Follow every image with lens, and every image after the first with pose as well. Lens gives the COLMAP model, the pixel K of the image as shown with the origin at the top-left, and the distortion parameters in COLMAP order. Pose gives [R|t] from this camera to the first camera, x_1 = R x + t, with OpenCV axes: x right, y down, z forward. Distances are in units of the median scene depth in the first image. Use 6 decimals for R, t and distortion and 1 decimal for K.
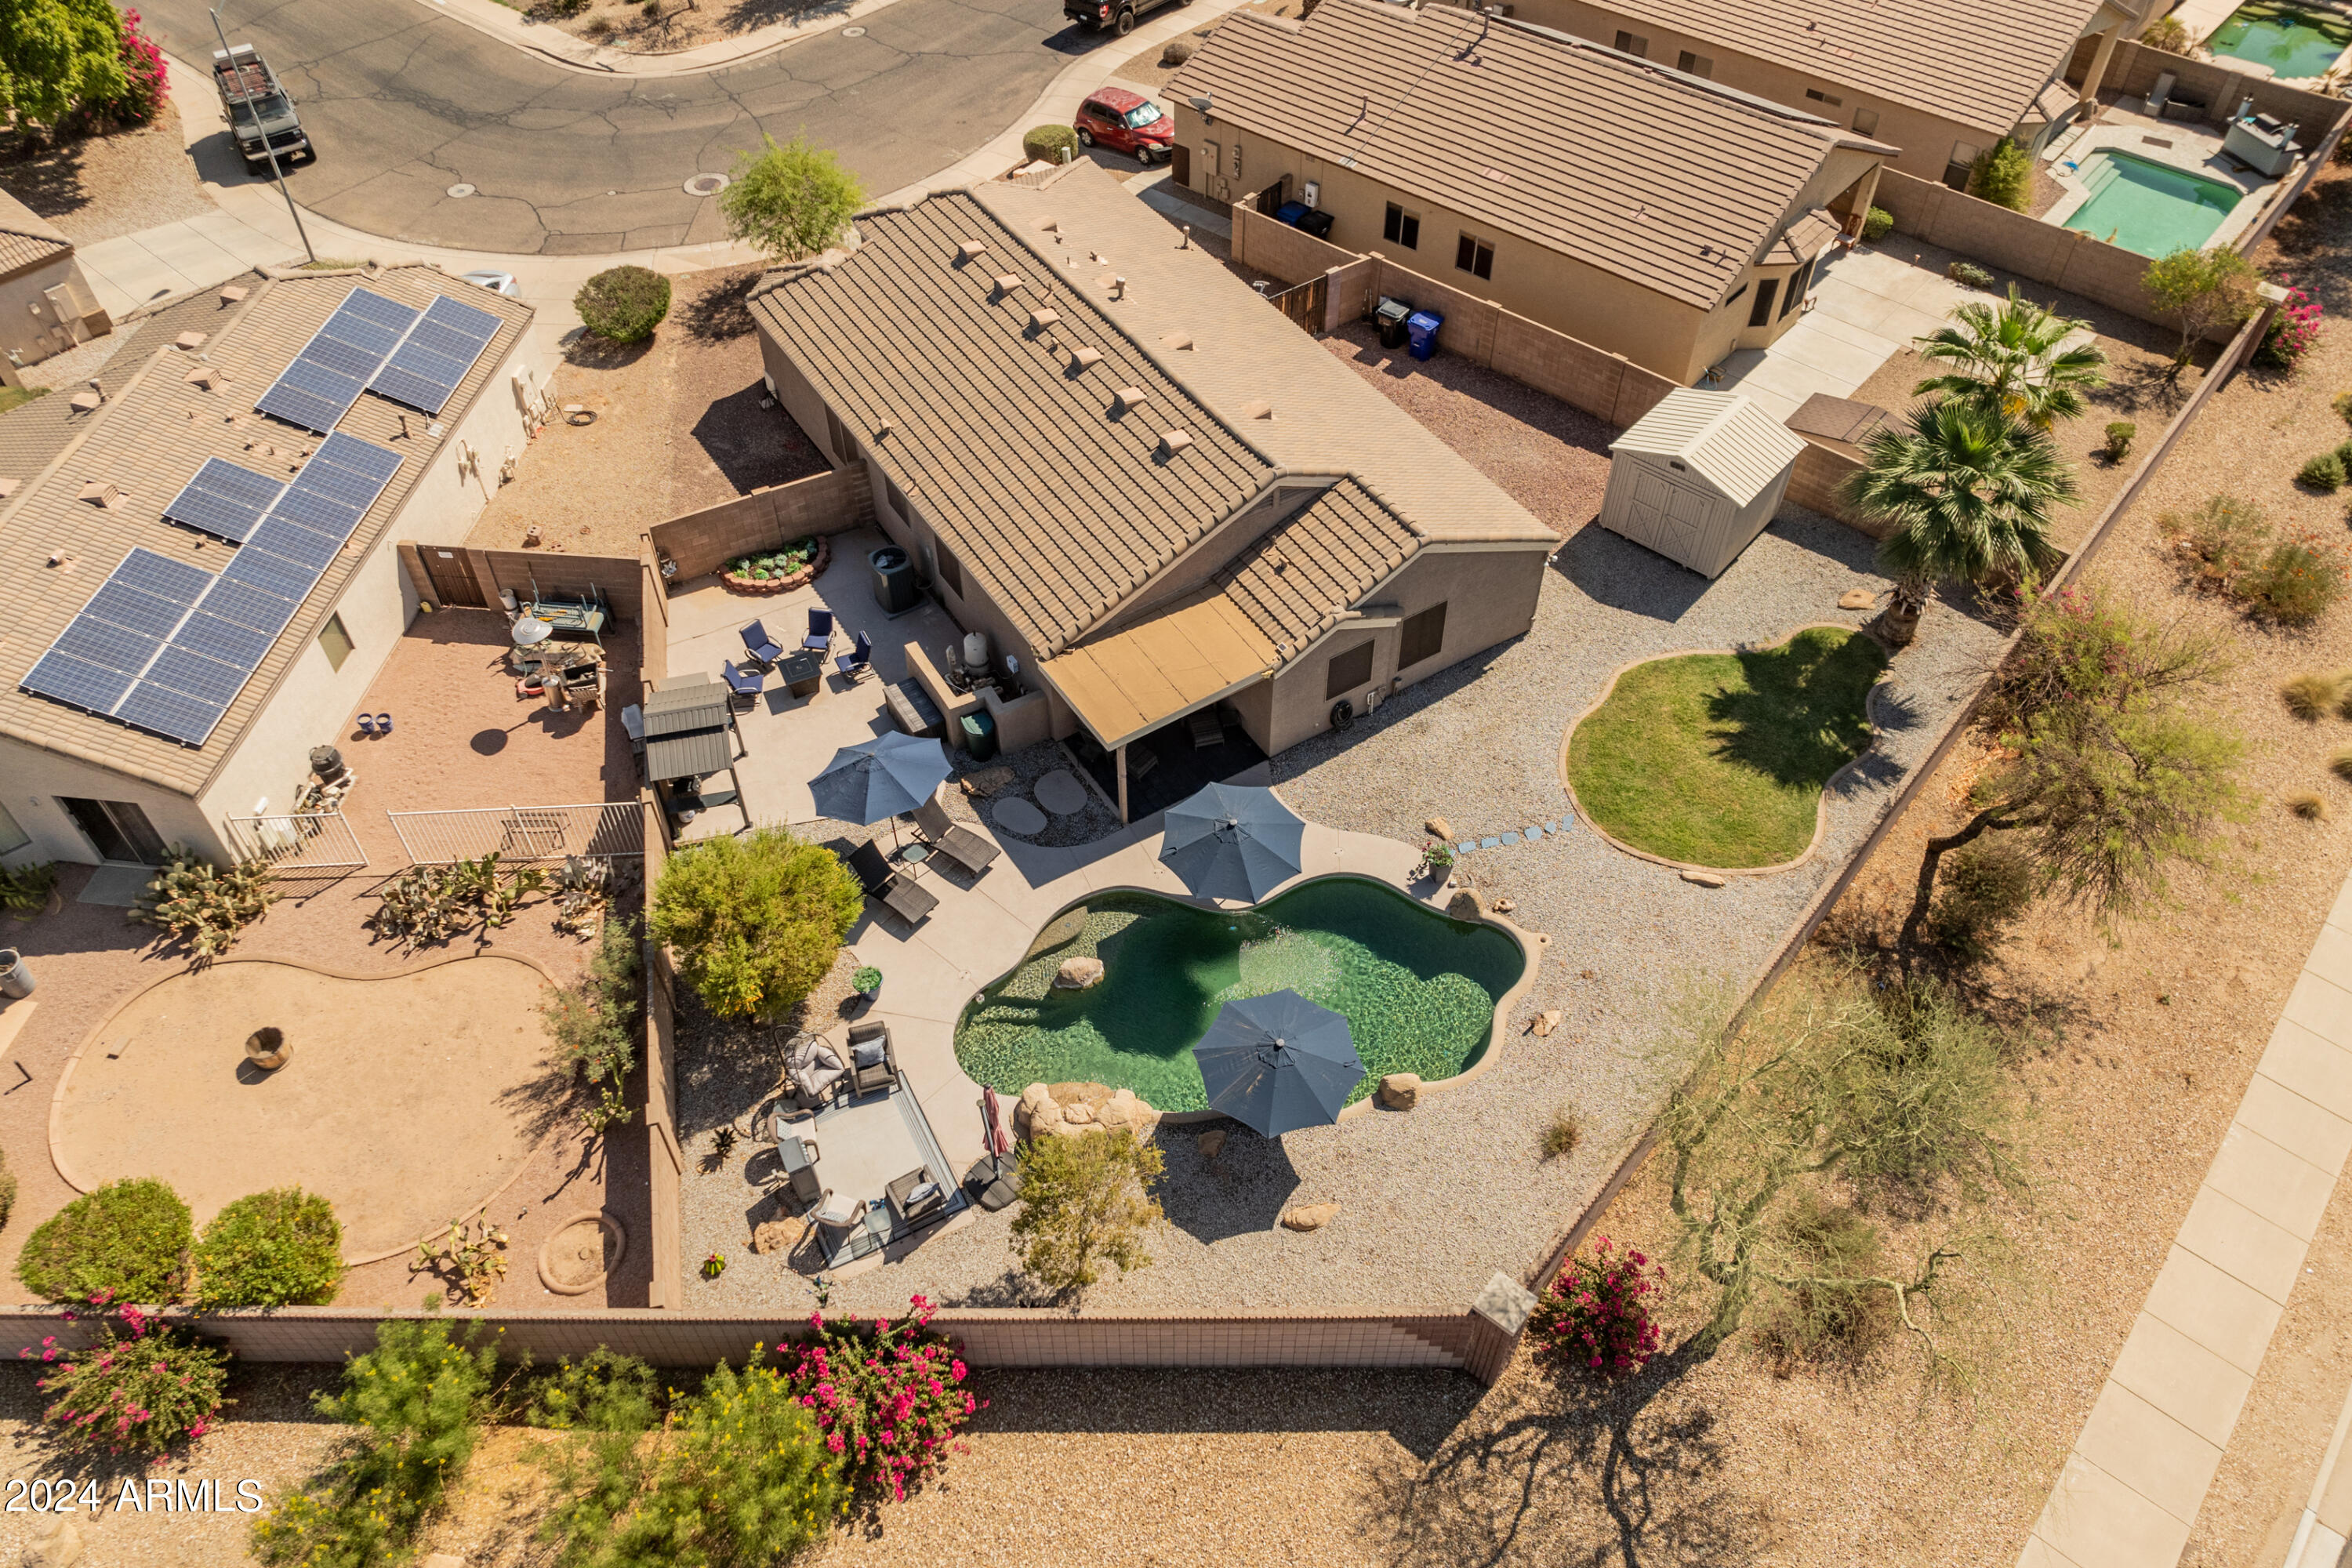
lens RADIAL K [[1650.3, 0, 1170.9], [0, 1650.3, 781.3], [0, 0, 1]] dist [-0.039829, 0.002164]
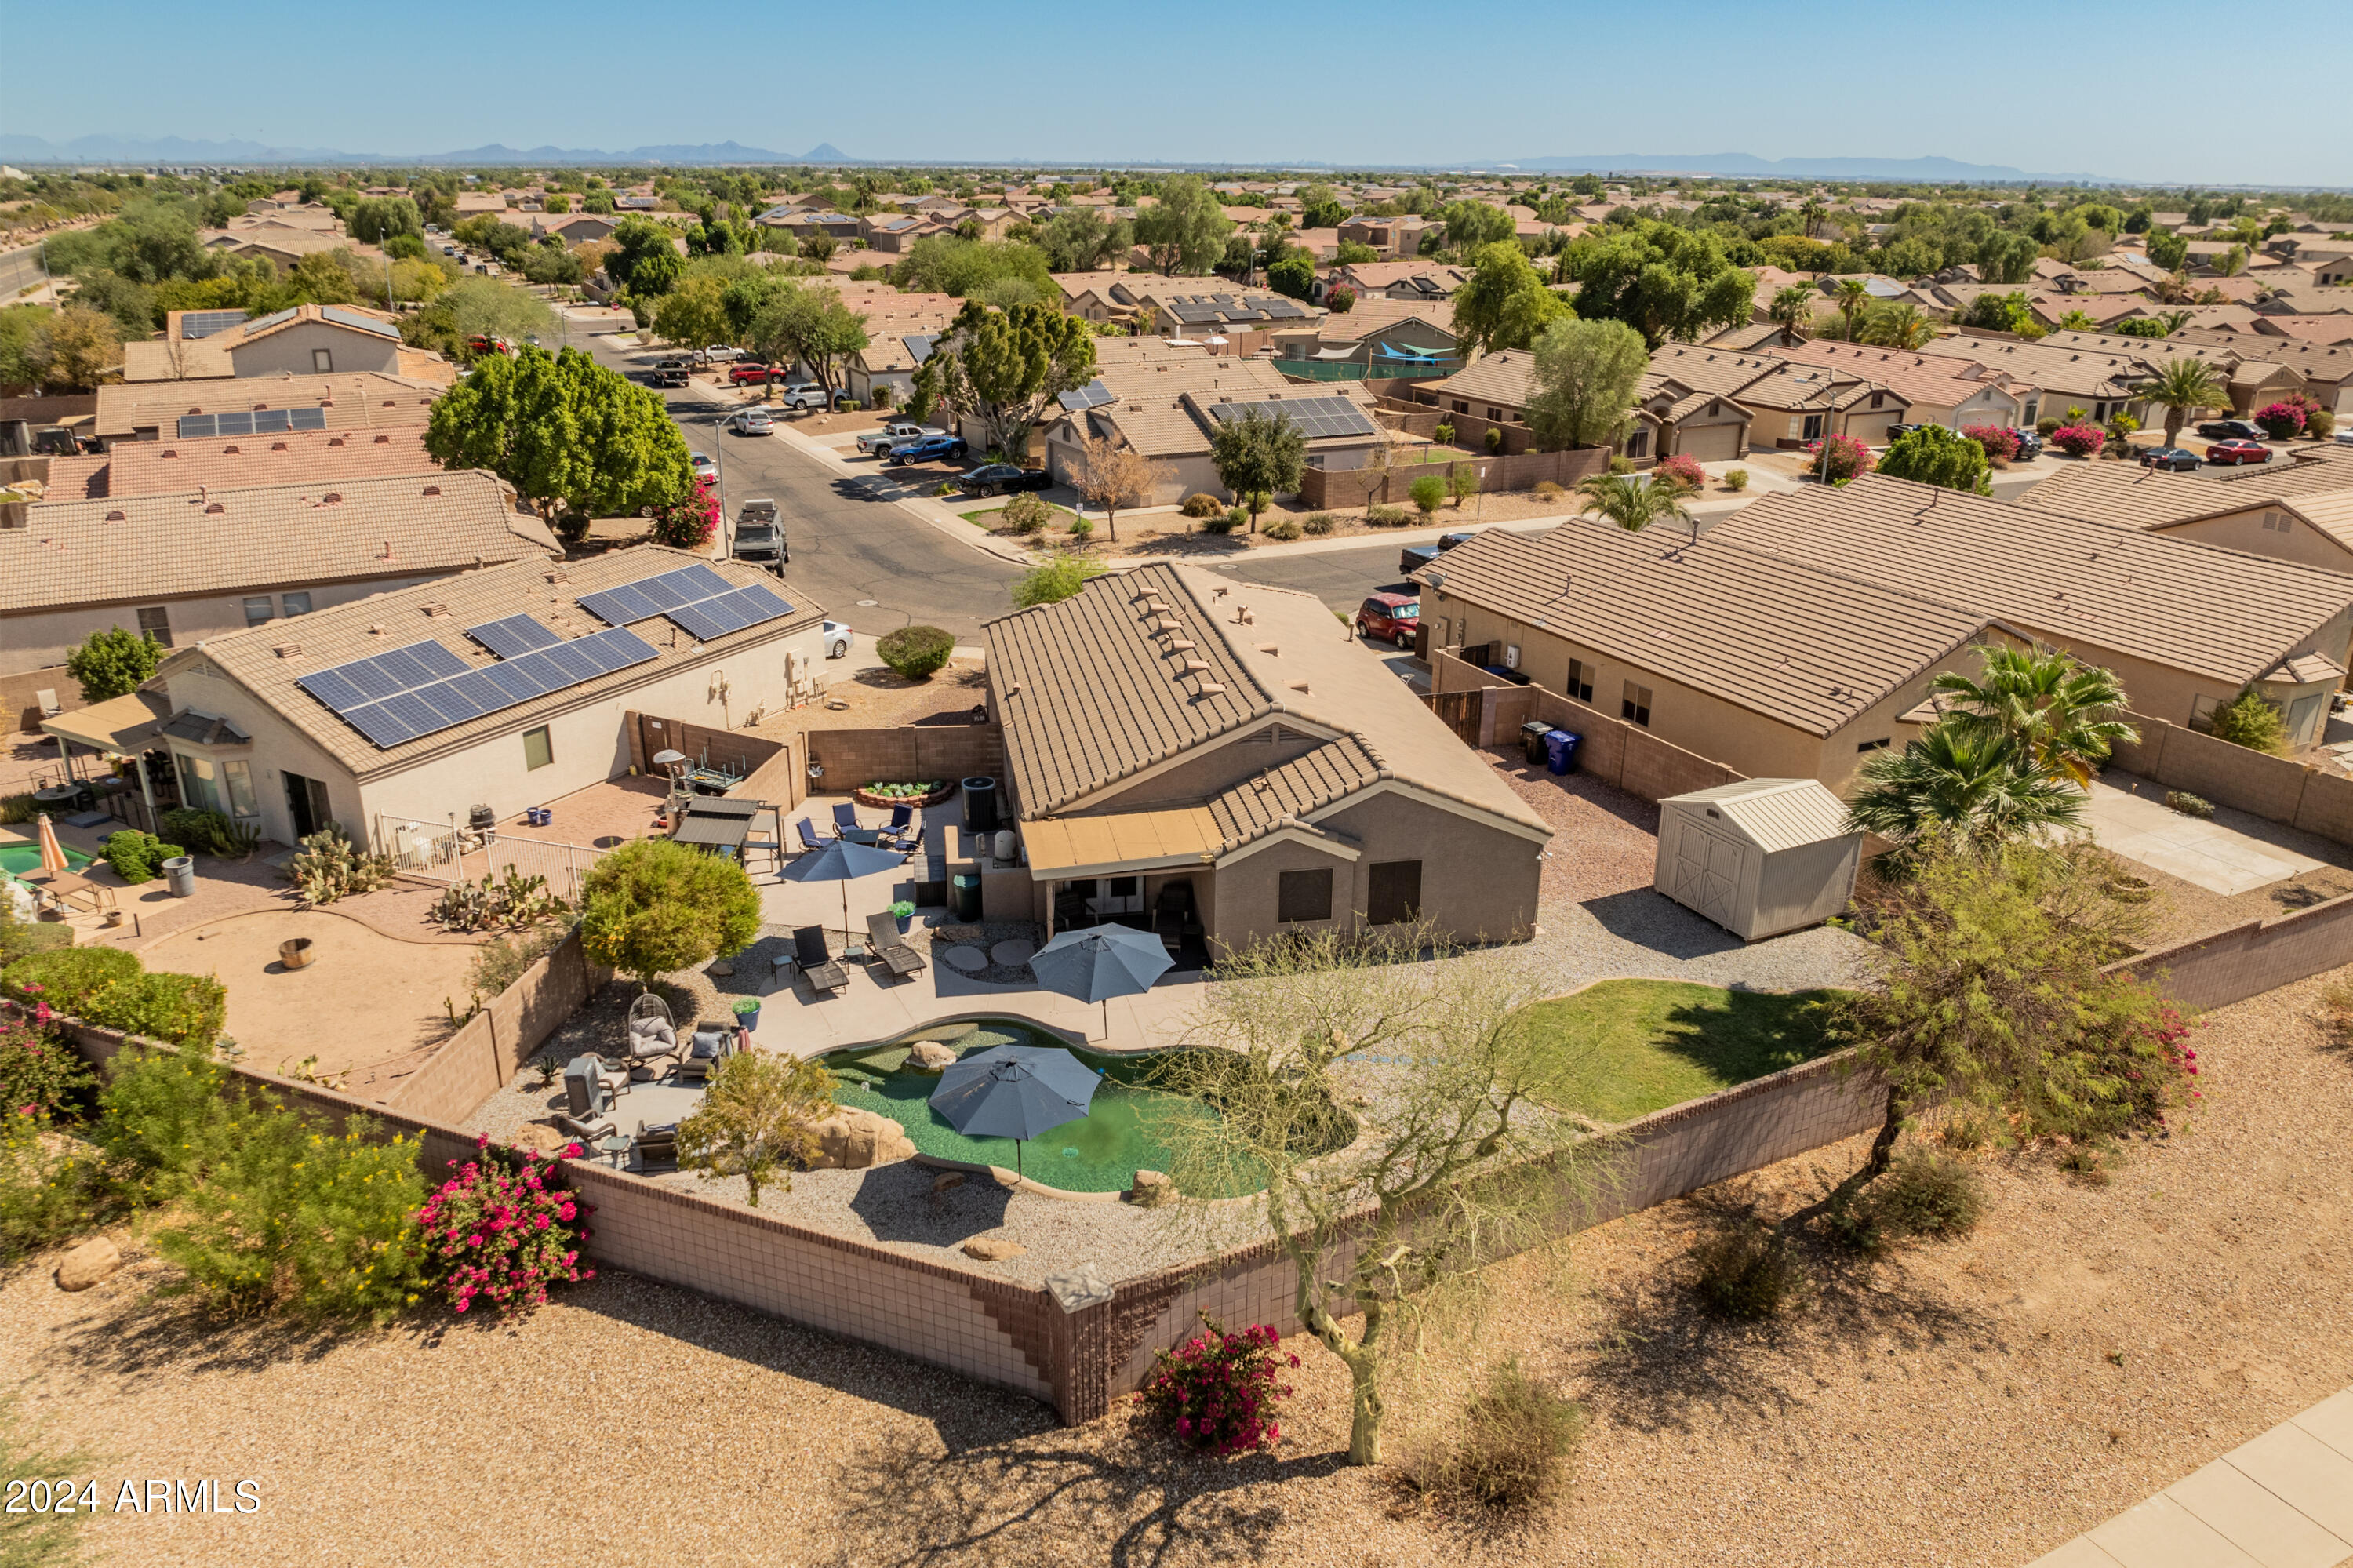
lens RADIAL K [[1641.9, 0, 1176.5], [0, 1641.9, 784.0], [0, 0, 1]] dist [-0.036212, 0.002952]
pose [[0.927754, 0.142878, -0.344759, 0.374245], [-0.281161, 0.875071, -0.393954, 0.295040], [0.245401, 0.462425, 0.852022, 0.075732]]
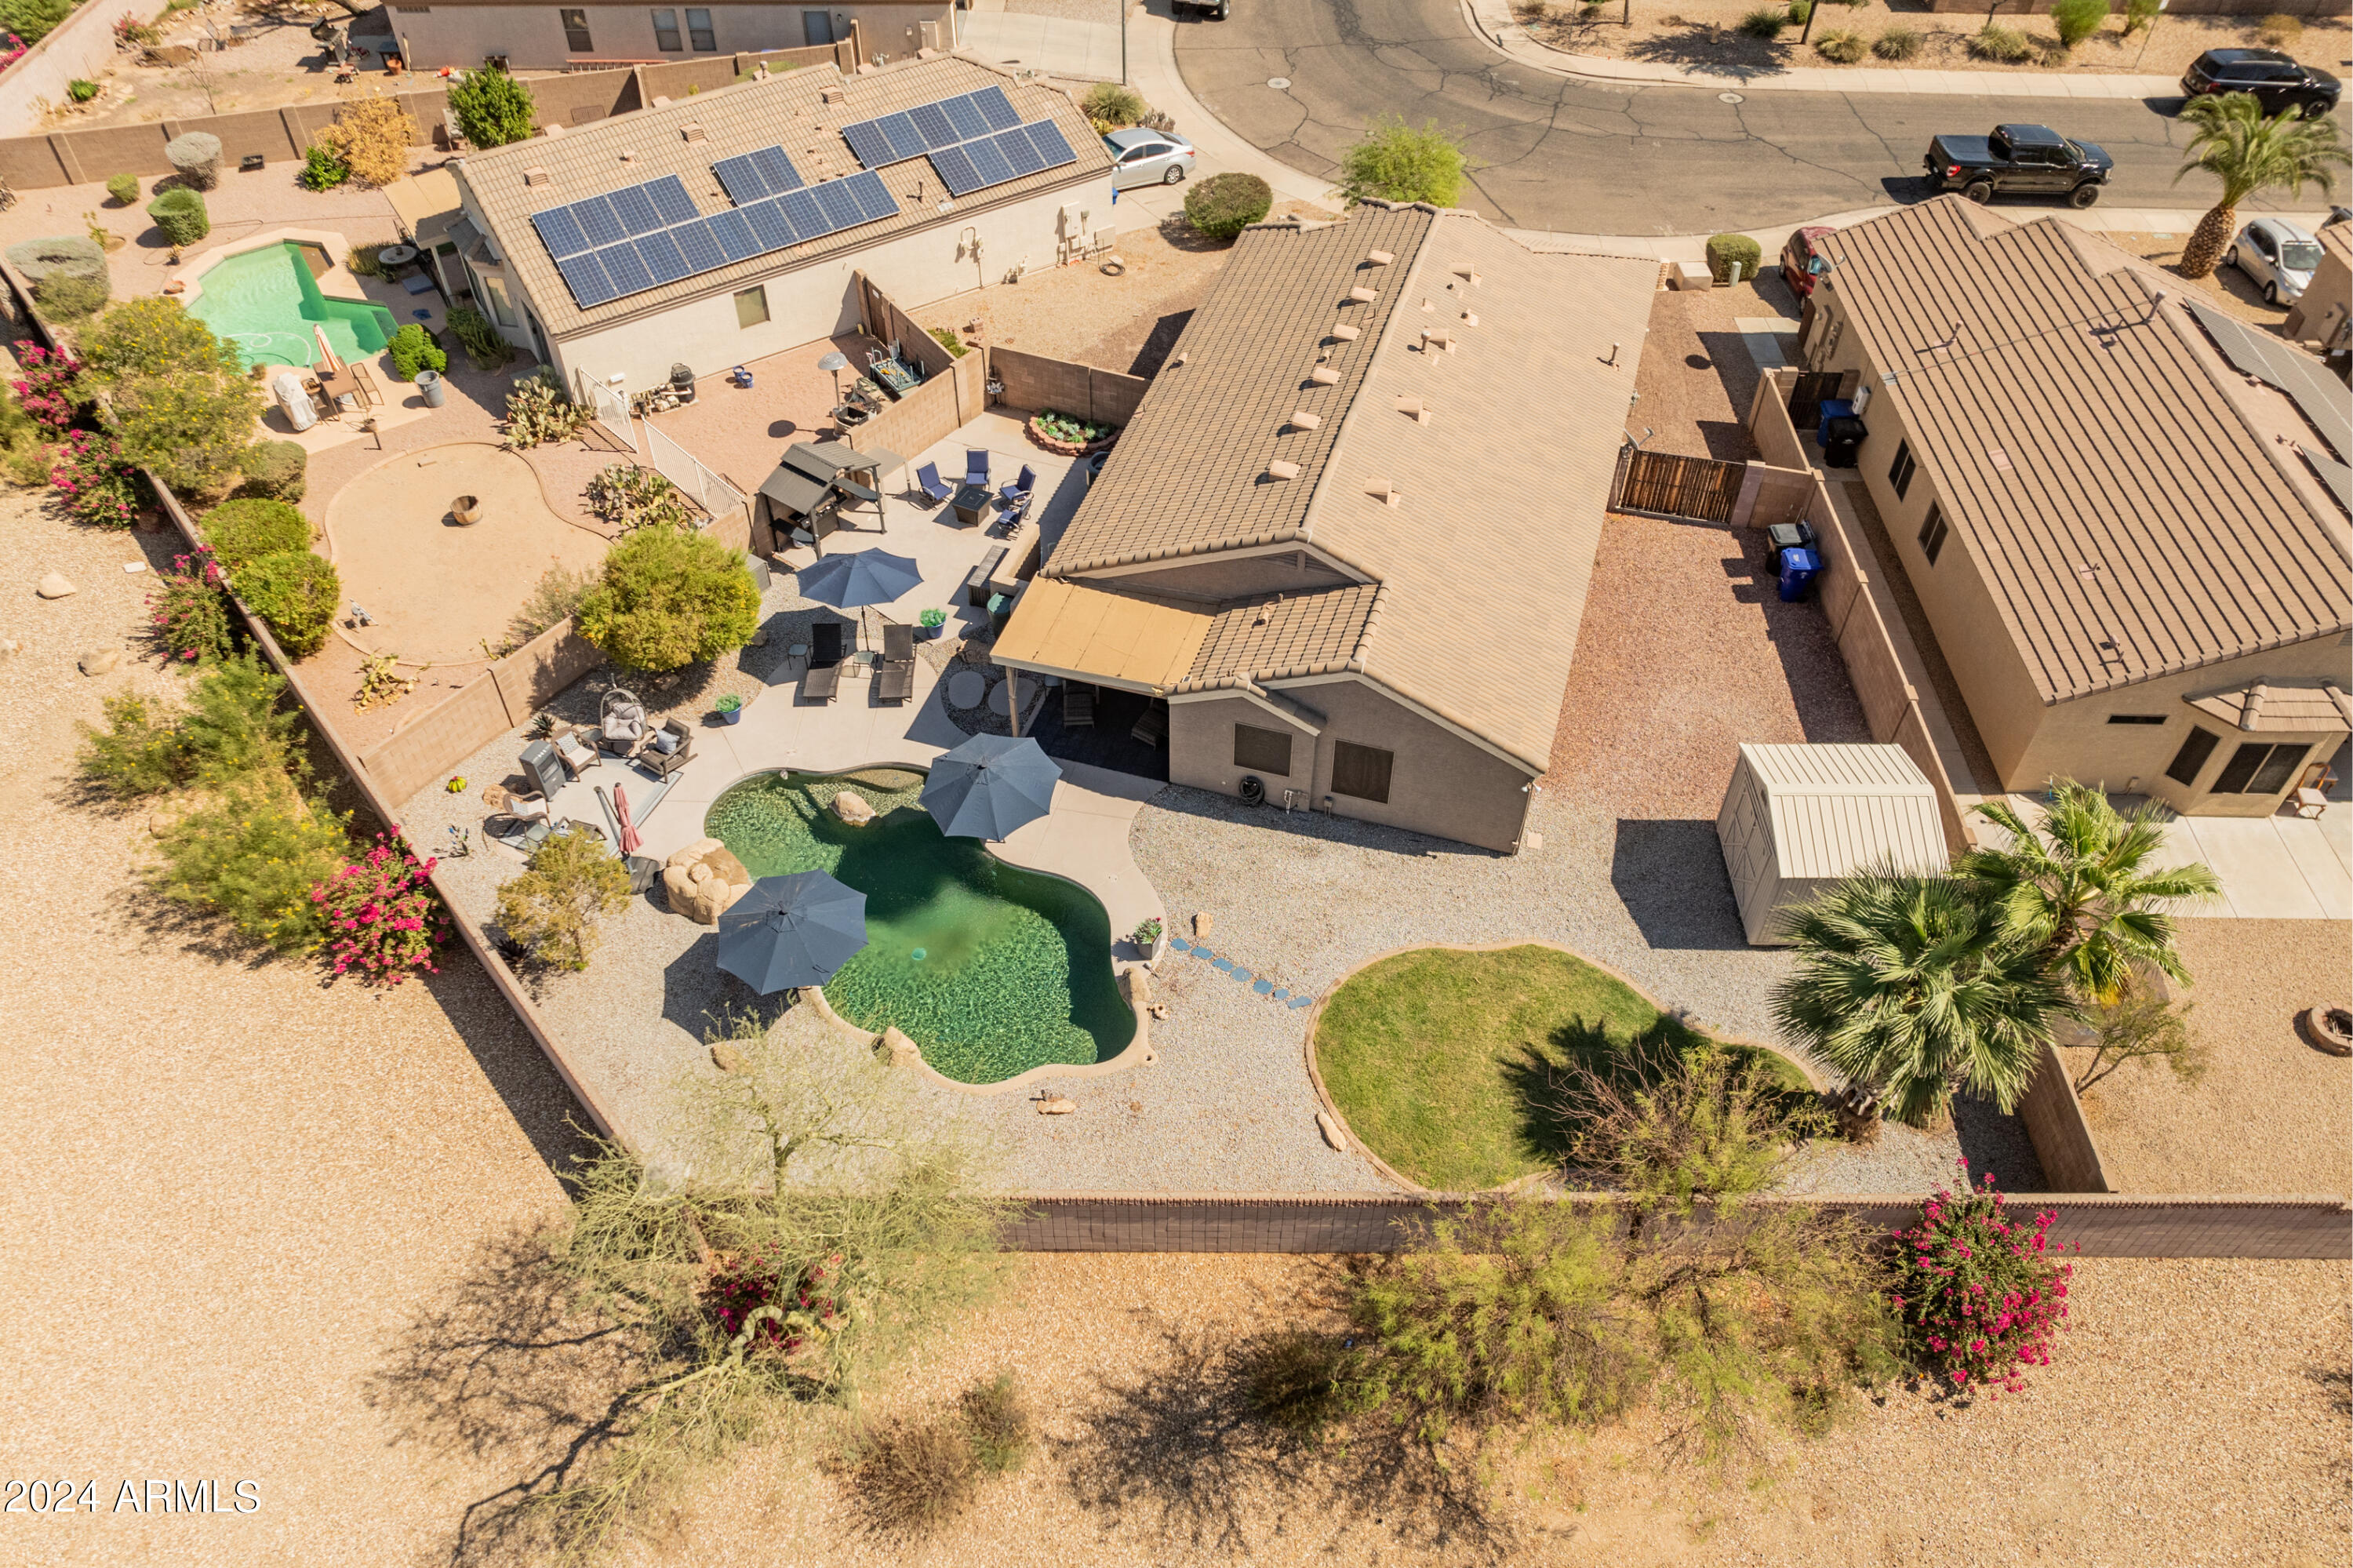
lens RADIAL K [[1643.1, 0, 1185.3], [0, 1643.1, 813.1], [0, 0, 1]] dist [-0.038929, -0.000328]
pose [[0.652094, 0.561409, -0.509503, 0.587731], [-0.561603, 0.809158, 0.172817, -0.177644], [0.509289, 0.173446, 0.842936, 0.168065]]
